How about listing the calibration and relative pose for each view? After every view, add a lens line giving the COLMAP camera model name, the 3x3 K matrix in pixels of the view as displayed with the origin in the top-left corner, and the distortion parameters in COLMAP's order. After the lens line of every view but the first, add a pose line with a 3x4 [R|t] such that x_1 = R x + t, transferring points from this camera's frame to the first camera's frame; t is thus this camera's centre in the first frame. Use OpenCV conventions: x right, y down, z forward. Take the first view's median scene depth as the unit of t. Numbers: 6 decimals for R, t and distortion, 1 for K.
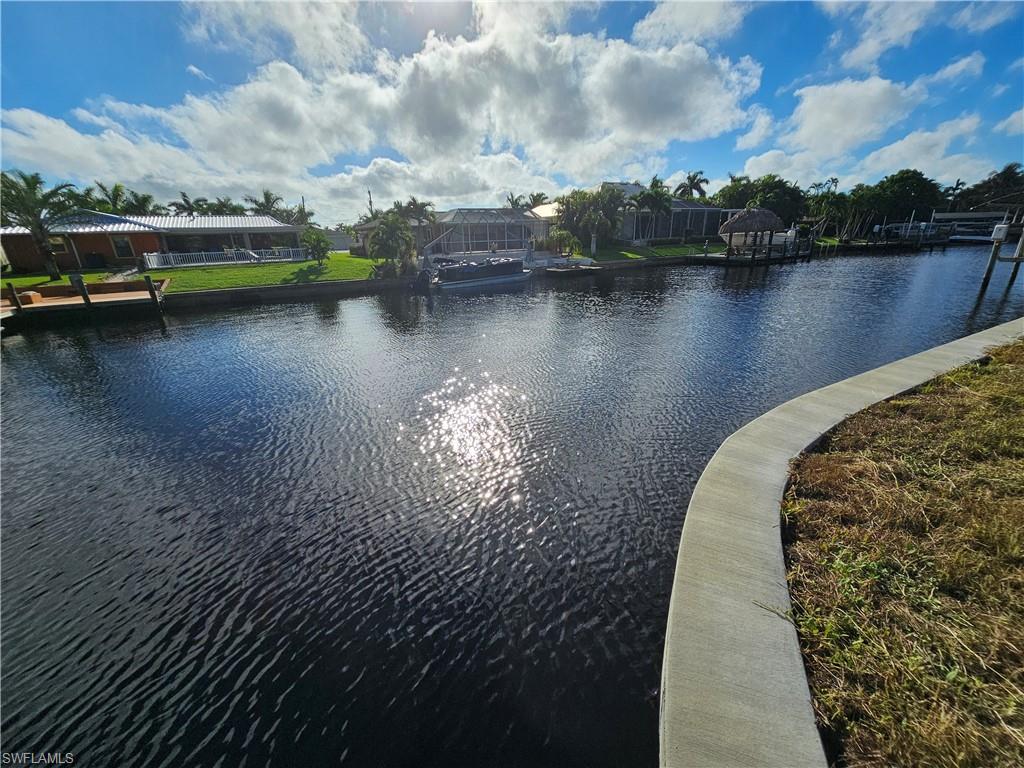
lens RADIAL K [[415.8, 0, 511.1], [0, 415.8, 392.9], [0, 0, 1]] dist [-0.001474, -0.000988]
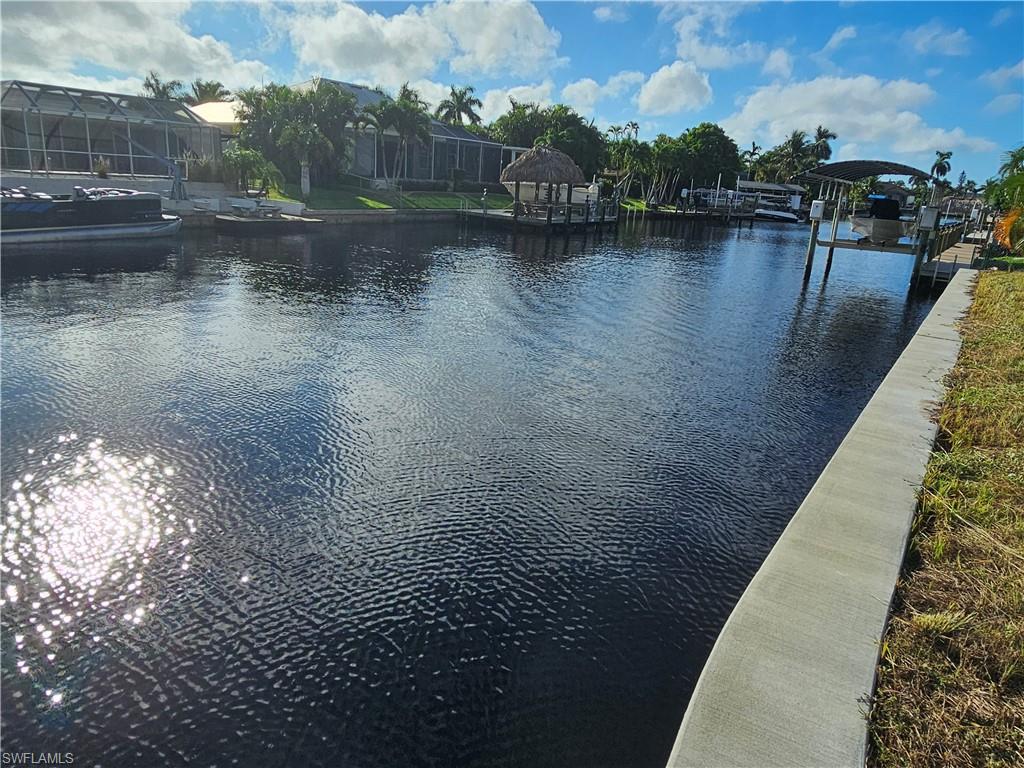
lens RADIAL K [[670.3, 0, 512.0], [0, 670.3, 384.0], [0, 0, 1]] dist [0.000830, -0.004092]
pose [[0.894785, -0.042509, 0.444469, 0.024961], [0.065335, 0.997208, -0.036155, -0.018785], [-0.441691, 0.061390, 0.895065, 0.051225]]
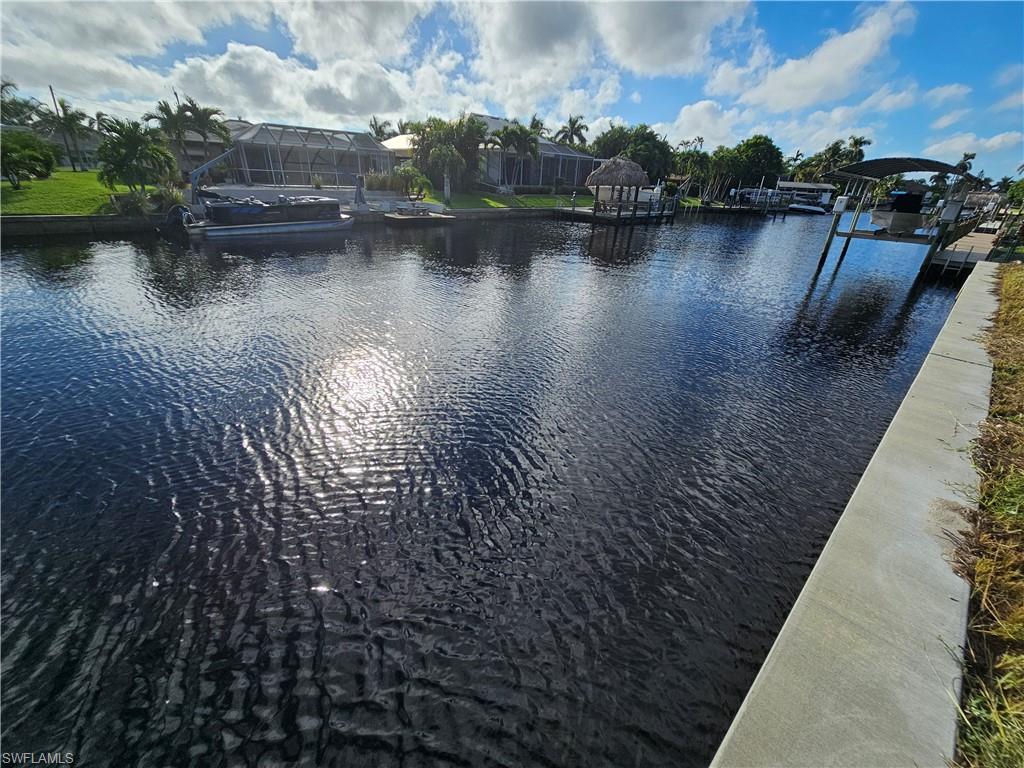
lens RADIAL K [[415.8, 0, 511.1], [0, 415.8, 392.9], [0, 0, 1]] dist [-0.001474, -0.000988]
pose [[0.969383, -0.042816, 0.241792, 0.085145], [0.013819, 0.992633, 0.120370, -0.036541], [-0.245165, -0.113344, 0.962833, 0.094571]]
